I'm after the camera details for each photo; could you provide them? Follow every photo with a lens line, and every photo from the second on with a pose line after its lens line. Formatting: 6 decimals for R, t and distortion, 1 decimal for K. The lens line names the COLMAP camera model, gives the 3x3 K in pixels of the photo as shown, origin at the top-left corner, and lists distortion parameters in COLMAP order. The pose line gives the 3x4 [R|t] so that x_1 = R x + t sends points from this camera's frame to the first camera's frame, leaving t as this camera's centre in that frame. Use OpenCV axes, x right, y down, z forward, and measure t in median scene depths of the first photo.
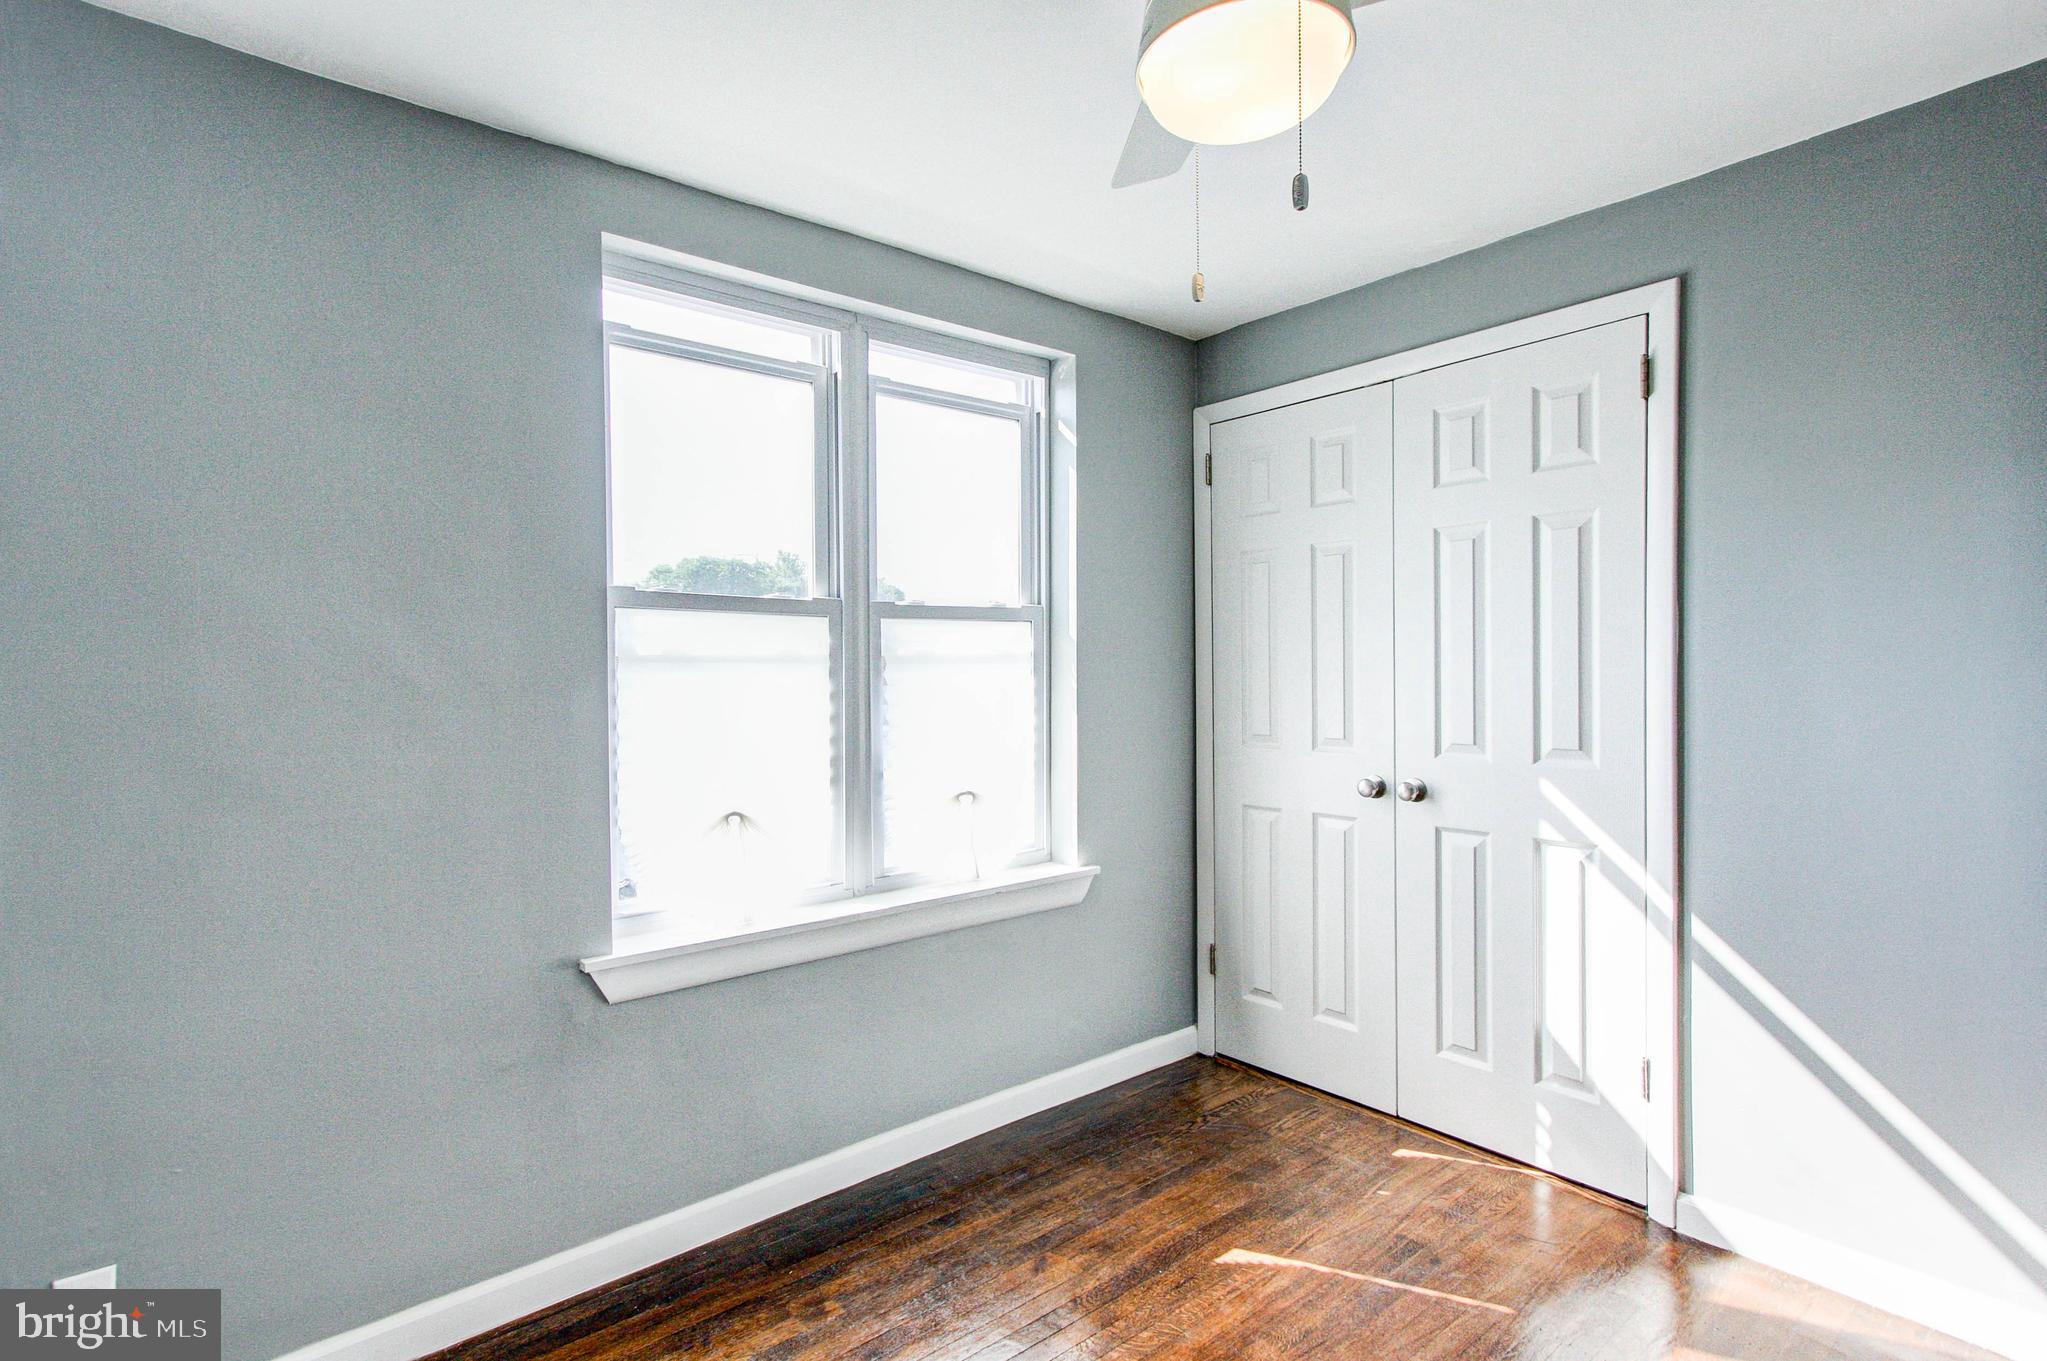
lens RADIAL K [[979.7, 0, 1007.6], [0, 979.7, 690.5], [0, 0, 1]] dist [0.004615, 0.001023]
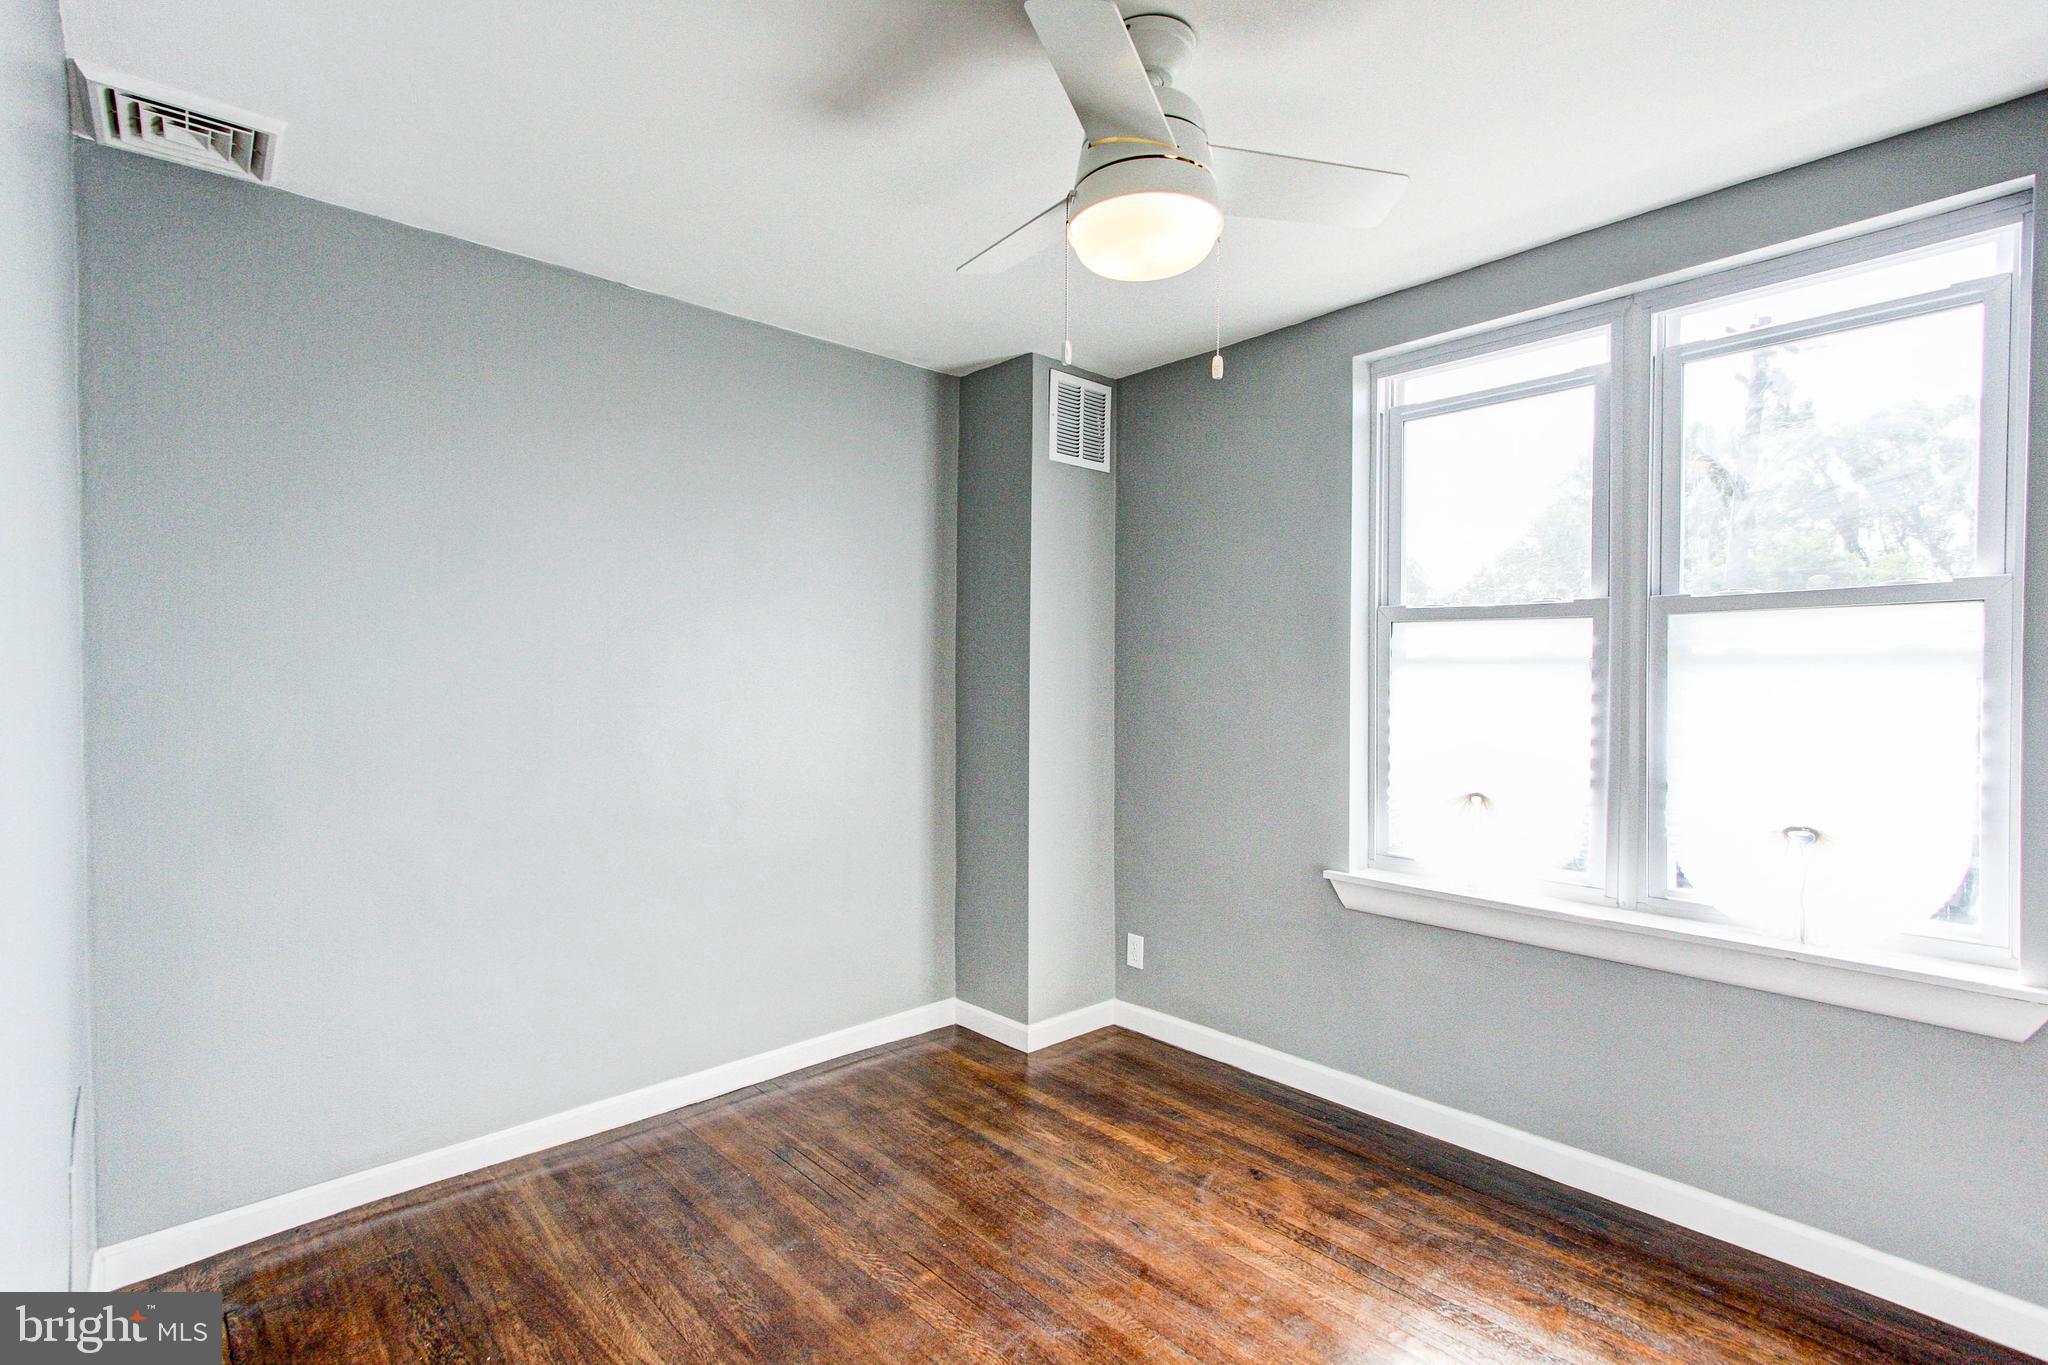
lens RADIAL K [[975.6, 0, 969.1], [0, 975.6, 683.5], [0, 0, 1]] dist [0.005012, 0.000791]
pose [[0.012668, 0.020180, -0.999716, 0.795741], [-0.022585, 0.999547, 0.019890, -0.013179], [0.999665, 0.022327, 0.013118, 0.356119]]
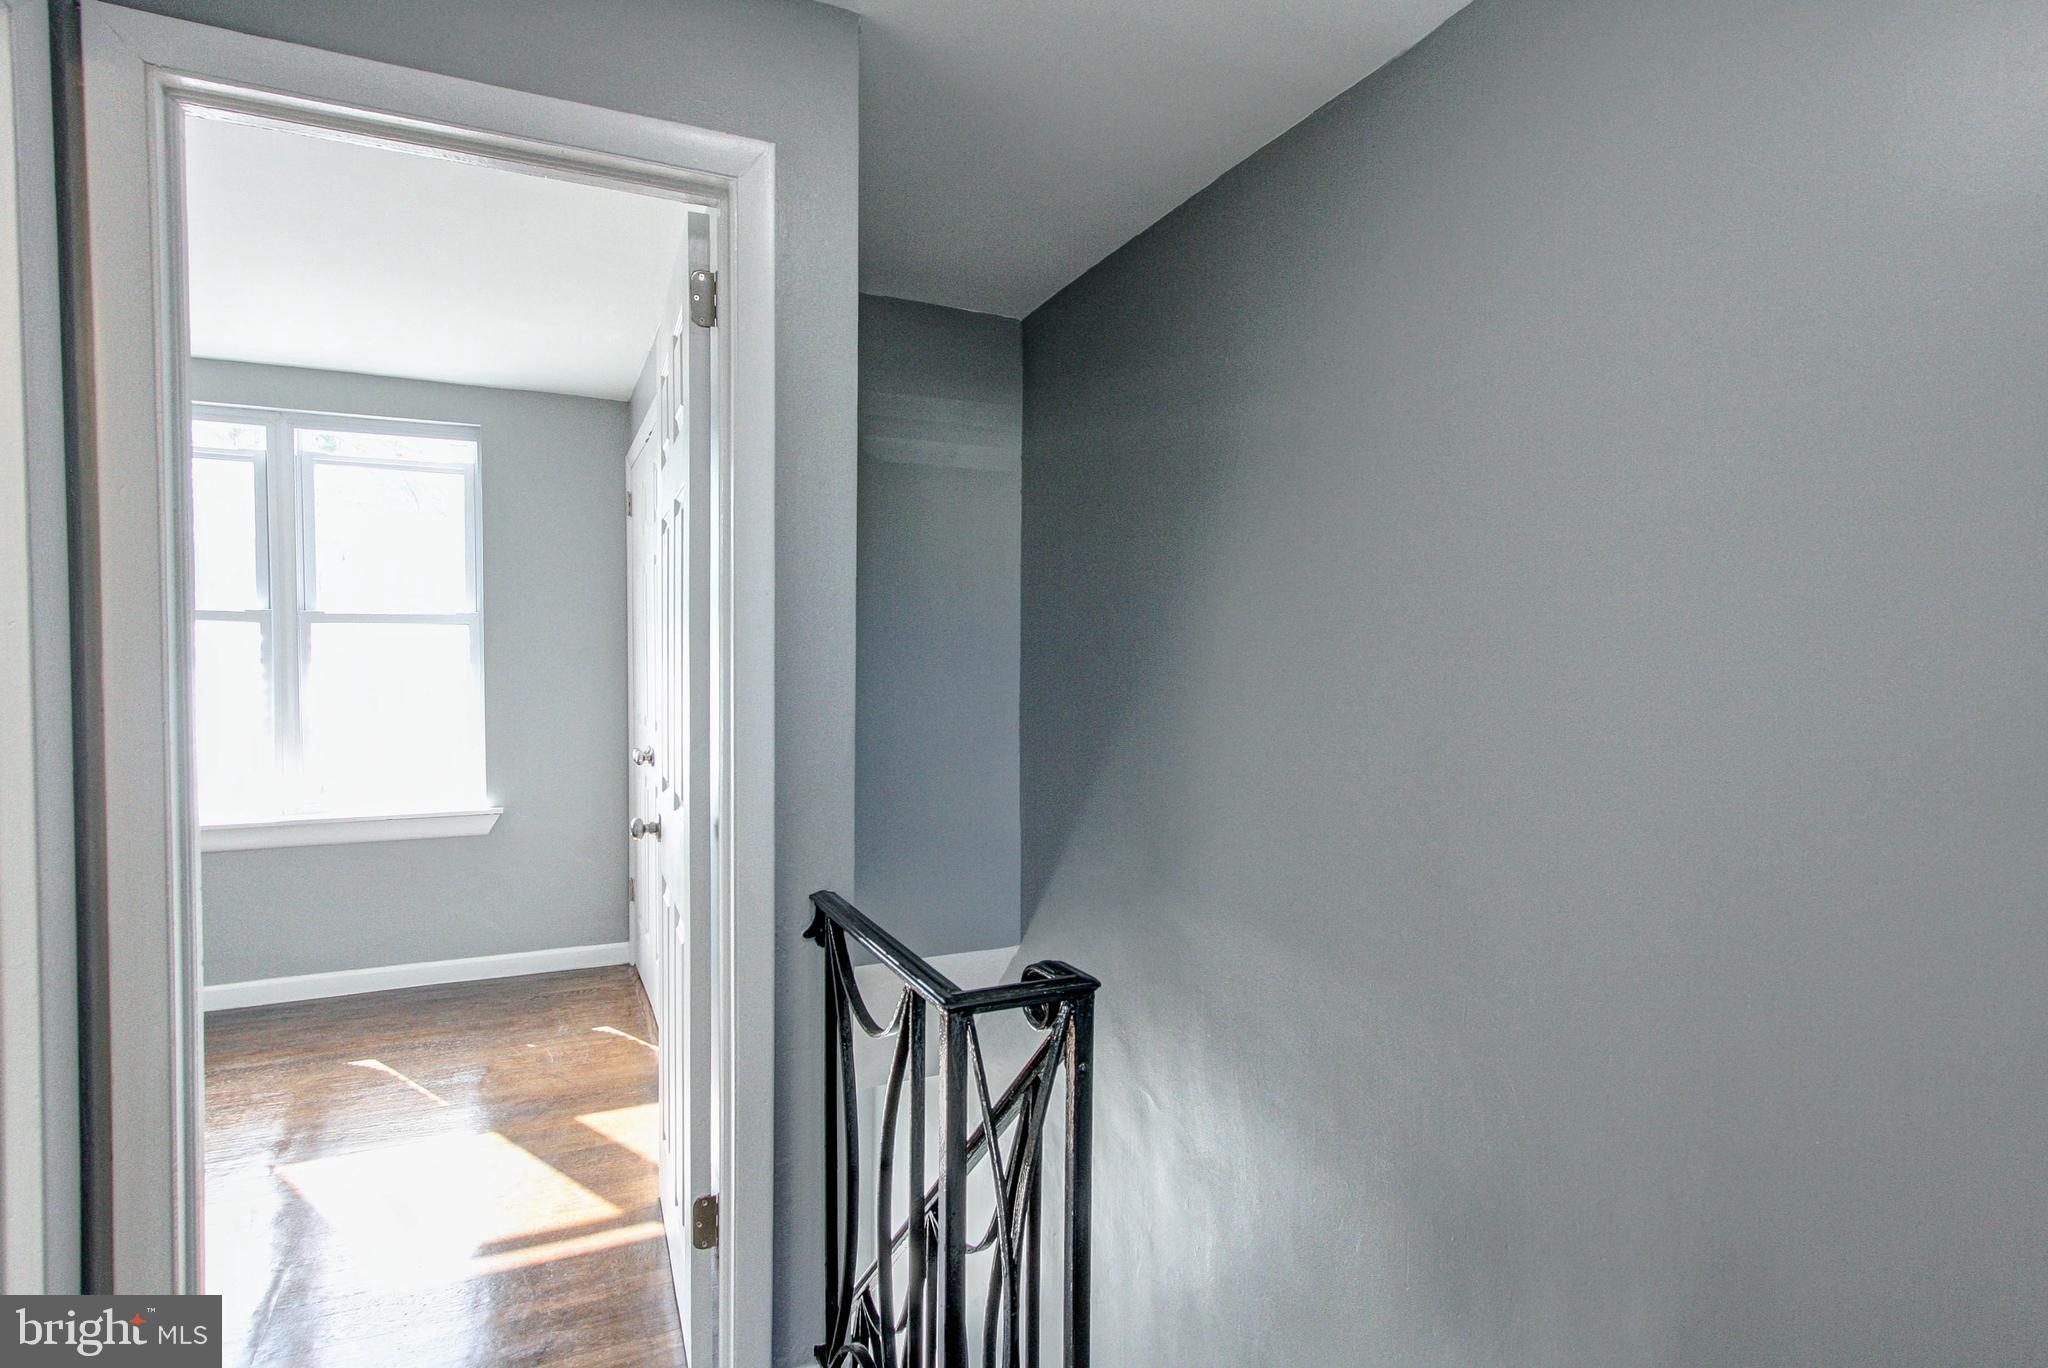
lens RADIAL K [[994.7, 0, 1003.7], [0, 994.7, 692.4], [0, 0, 1]] dist [0.006992, 0.000730]
pose [[0.967734, 0.024406, -0.250790, 1.264493], [-0.020739, 0.999636, 0.017254, -0.018269], [0.251120, -0.011496, 0.967888, -0.164872]]
